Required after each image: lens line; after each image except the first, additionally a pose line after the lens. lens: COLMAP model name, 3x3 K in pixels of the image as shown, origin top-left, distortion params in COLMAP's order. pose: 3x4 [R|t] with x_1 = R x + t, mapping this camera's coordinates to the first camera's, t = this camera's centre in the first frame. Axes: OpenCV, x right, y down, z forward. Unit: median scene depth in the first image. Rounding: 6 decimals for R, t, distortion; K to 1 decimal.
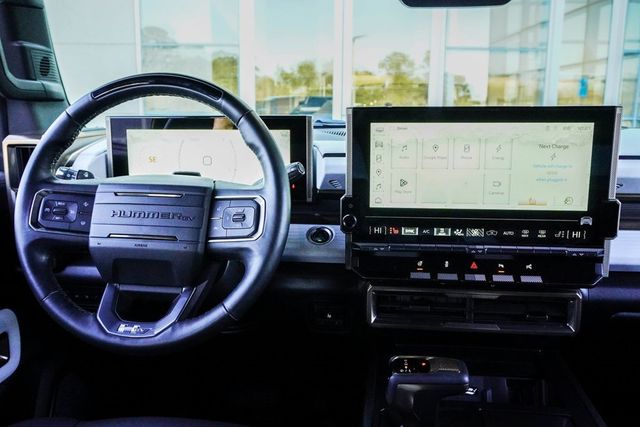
lens RADIAL K [[585.7, 0, 320.0], [0, 585.7, 213.5], [0, 0, 1]] dist [-0.024466, -0.018907]
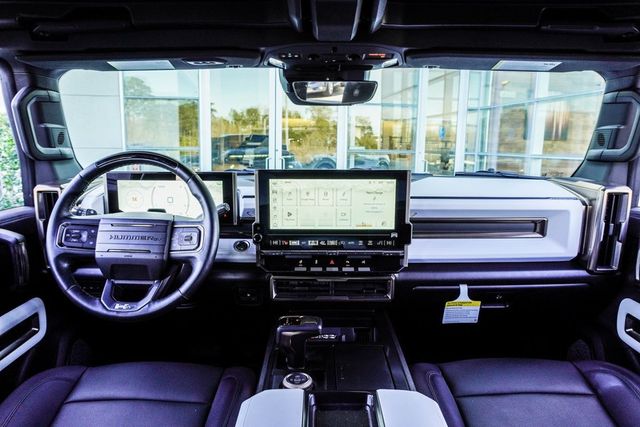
lens RADIAL K [[431.1, 0, 320.0], [0, 431.1, 213.5], [0, 0, 1]] dist [-0.037931, 0.003962]
pose [[0.991298, -0.013390, 0.130957, 0.067927], [0.015237, 0.999798, -0.013109, -0.037586], [-0.130755, 0.014990, 0.991301, -0.248054]]
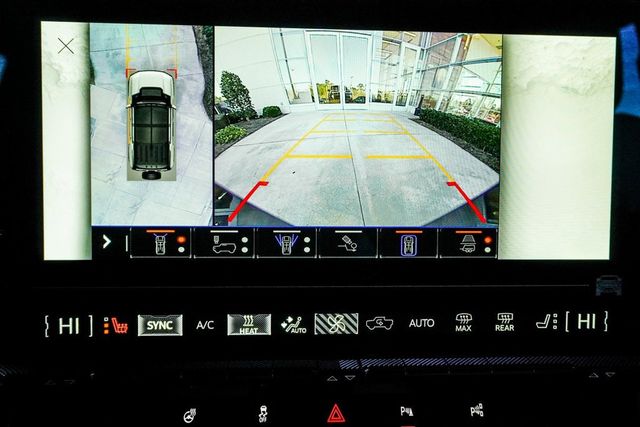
lens RADIAL K [[641.7, 0, 320.0], [0, 641.7, 213.5], [0, 0, 1]] dist [0.001098, 0.000227]
pose [[0.976584, 0.004861, 0.215079, 0.169811], [0.025094, 0.990346, -0.136324, 0.018726], [-0.213666, 0.138530, 0.967035, 0.606790]]
